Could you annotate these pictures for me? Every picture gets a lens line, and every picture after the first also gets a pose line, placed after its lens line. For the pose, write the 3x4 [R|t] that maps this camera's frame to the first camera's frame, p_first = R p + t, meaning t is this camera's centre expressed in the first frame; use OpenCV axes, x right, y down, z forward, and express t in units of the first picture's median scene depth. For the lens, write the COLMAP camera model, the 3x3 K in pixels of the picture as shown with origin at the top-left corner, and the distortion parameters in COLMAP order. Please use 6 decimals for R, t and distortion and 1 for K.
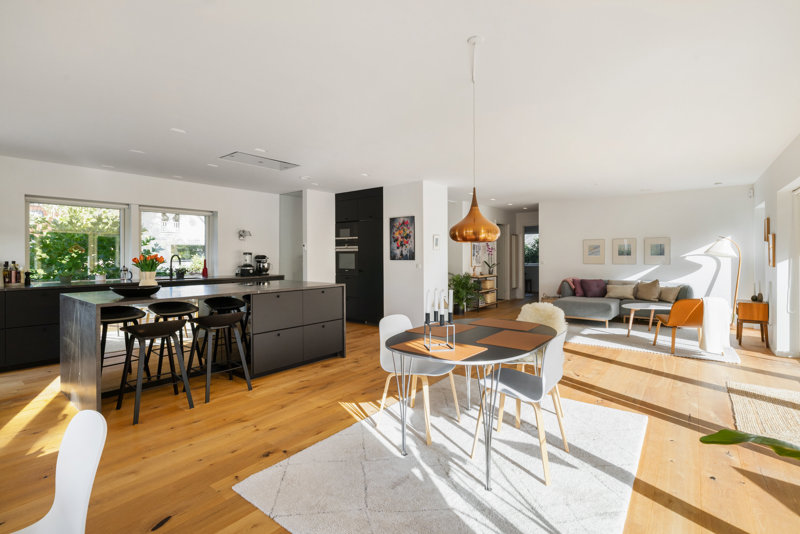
lens RADIAL K [[376.6, 0, 397.5], [0, 376.6, 256.2], [0, 0, 1]] dist [0.001381, 0.000678]
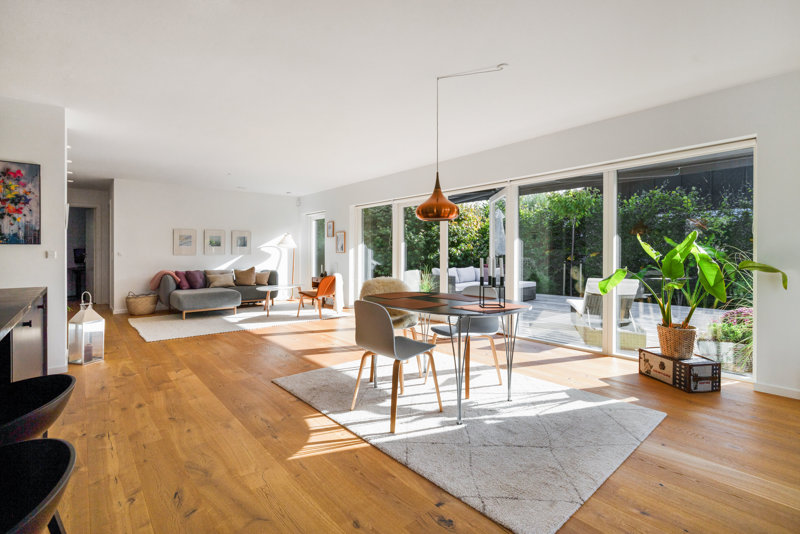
lens RADIAL K [[376.6, 0, 397.5], [0, 376.6, 256.2], [0, 0, 1]] dist [0.001381, 0.000678]
pose [[0.194429, -0.007323, 0.980889, -0.332742], [0.005012, 0.999966, 0.006472, 0.022266], [-0.980904, 0.003657, 0.194459, 0.319449]]
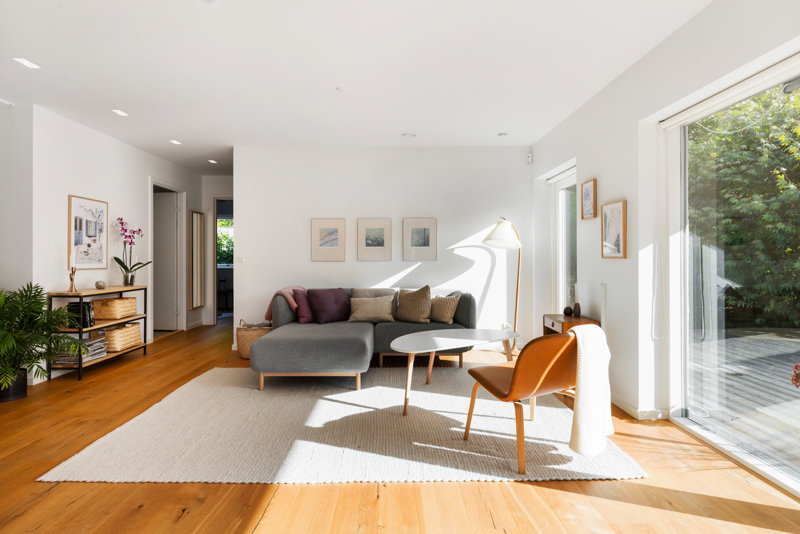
lens RADIAL K [[418.0, 0, 396.4], [0, 418.0, 252.8], [0, 0, 1]] dist [0.001197, 0.000016]
pose [[0.780949, 0.010106, 0.624513, 0.226195], [0.000305, 0.999863, -0.016562, 0.020112], [-0.624595, 0.013125, 0.780839, 0.483717]]
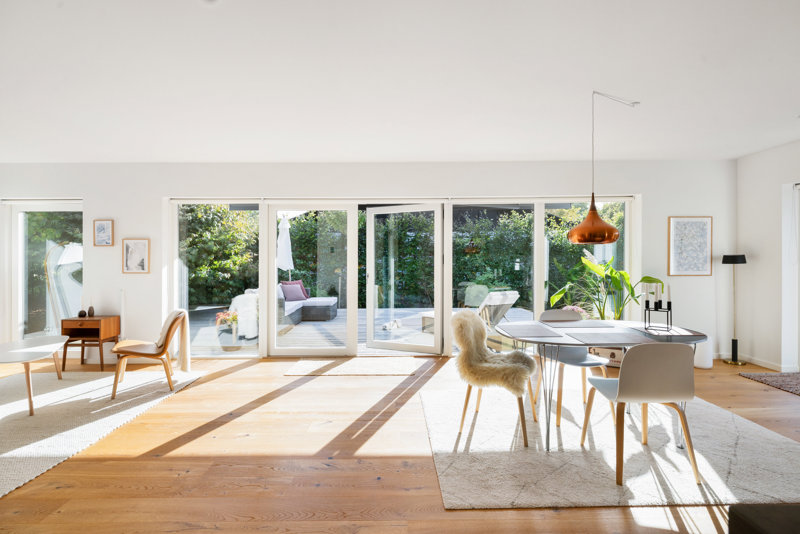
lens RADIAL K [[385.6, 0, 400.0], [0, 385.6, 267.0], [0, 0, 1]] dist [0.001343, 0.000440]
pose [[-0.625190, -0.007818, 0.780433, -0.110379], [0.009877, 0.999791, 0.017927, 0.000270], [-0.780410, 0.018916, -0.624982, 0.744049]]
